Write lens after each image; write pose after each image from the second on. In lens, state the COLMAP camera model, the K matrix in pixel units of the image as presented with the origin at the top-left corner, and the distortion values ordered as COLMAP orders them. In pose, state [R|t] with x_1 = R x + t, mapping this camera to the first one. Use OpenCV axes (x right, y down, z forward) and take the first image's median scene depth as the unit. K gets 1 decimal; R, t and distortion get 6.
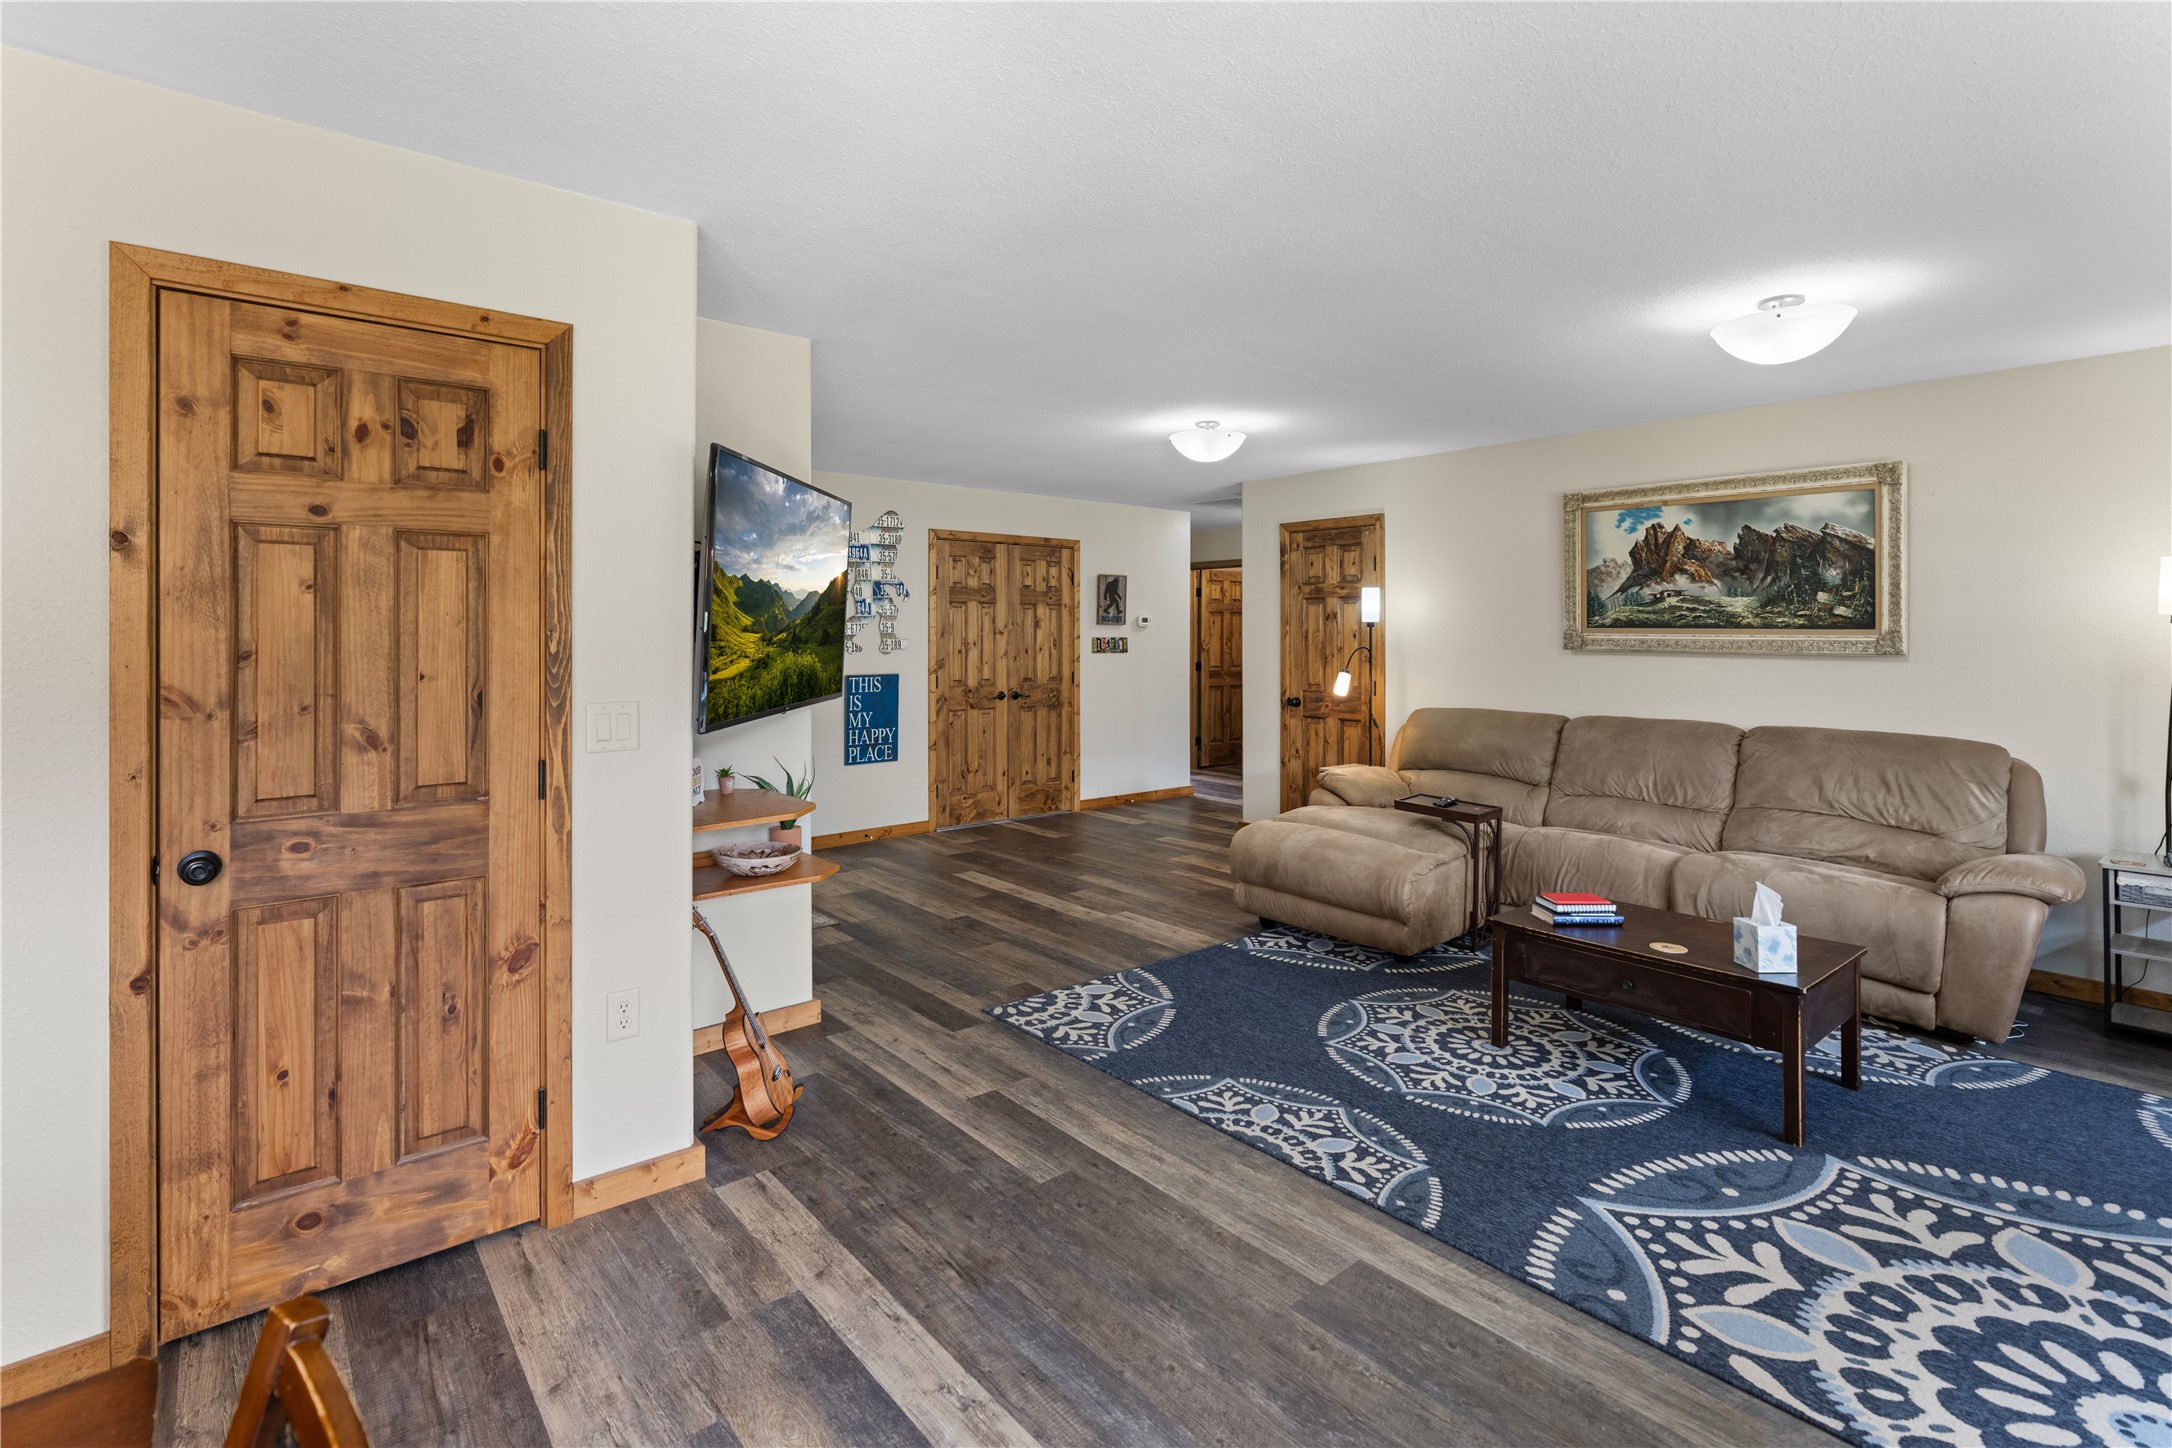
lens RADIAL K [[1009.6, 0, 1083.2], [0, 1009.6, 629.2], [0, 0, 1]] dist [-0.004326, 0.000359]
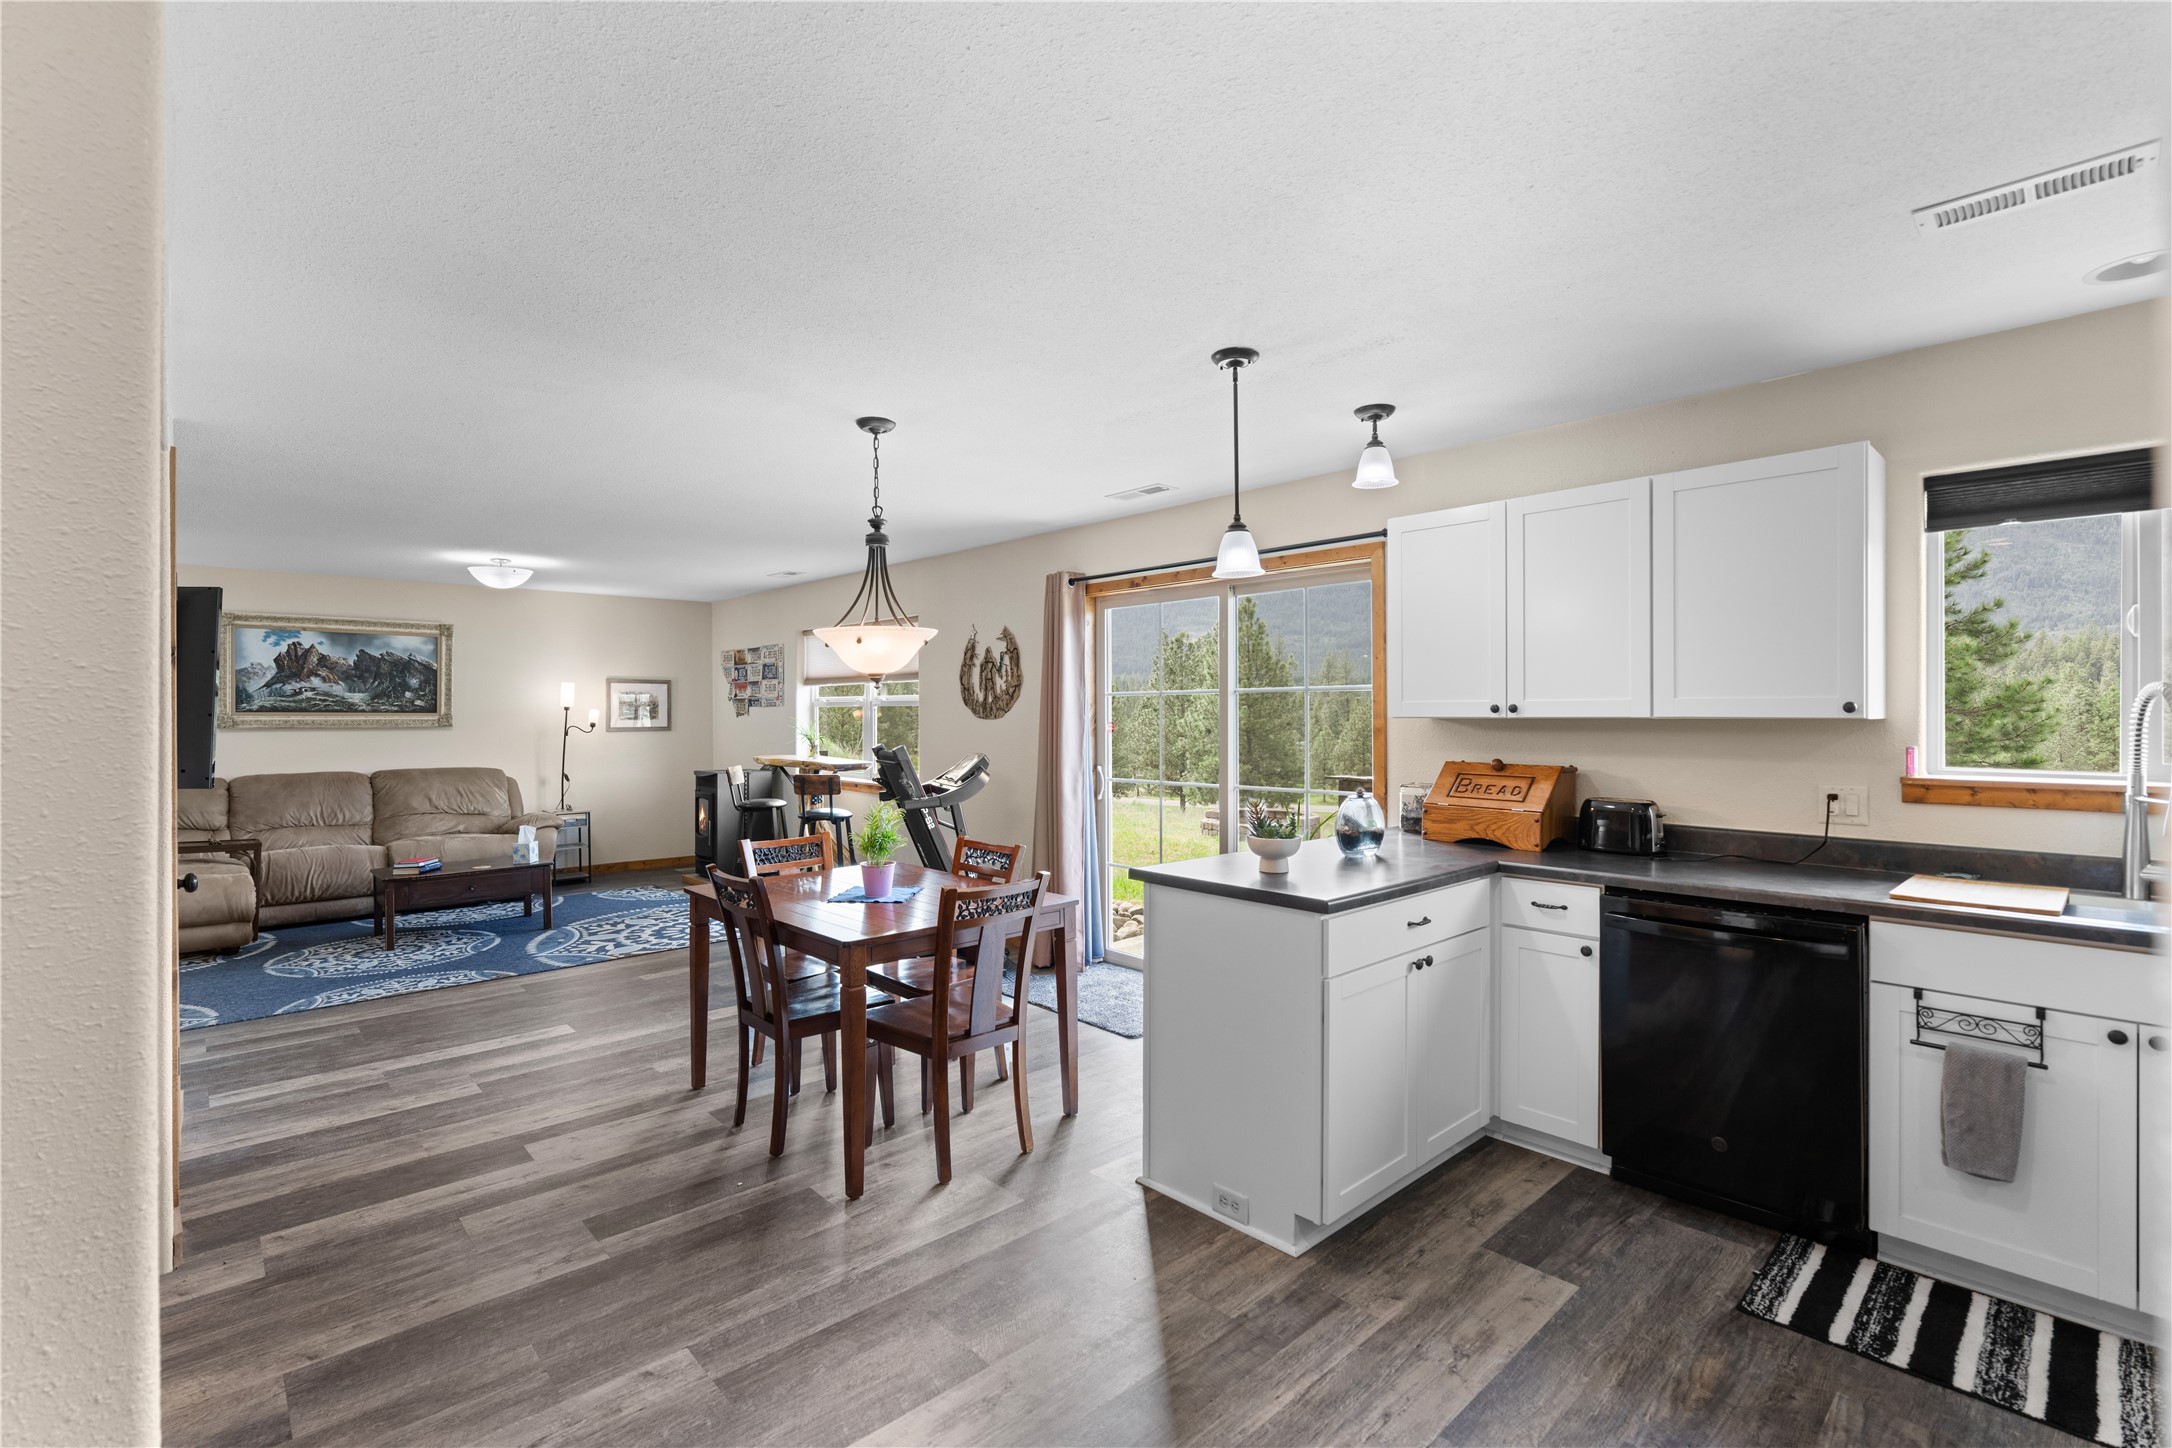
lens RADIAL K [[981.0, 0, 1072.5], [0, 981.0, 715.1], [0, 0, 1]] dist [-0.000097, 0.000239]
pose [[-0.035732, -0.005435, 0.999347, -0.911651], [-0.000128, 0.999985, 0.005434, -0.004978], [-0.999361, 0.000066, -0.035733, -0.088916]]
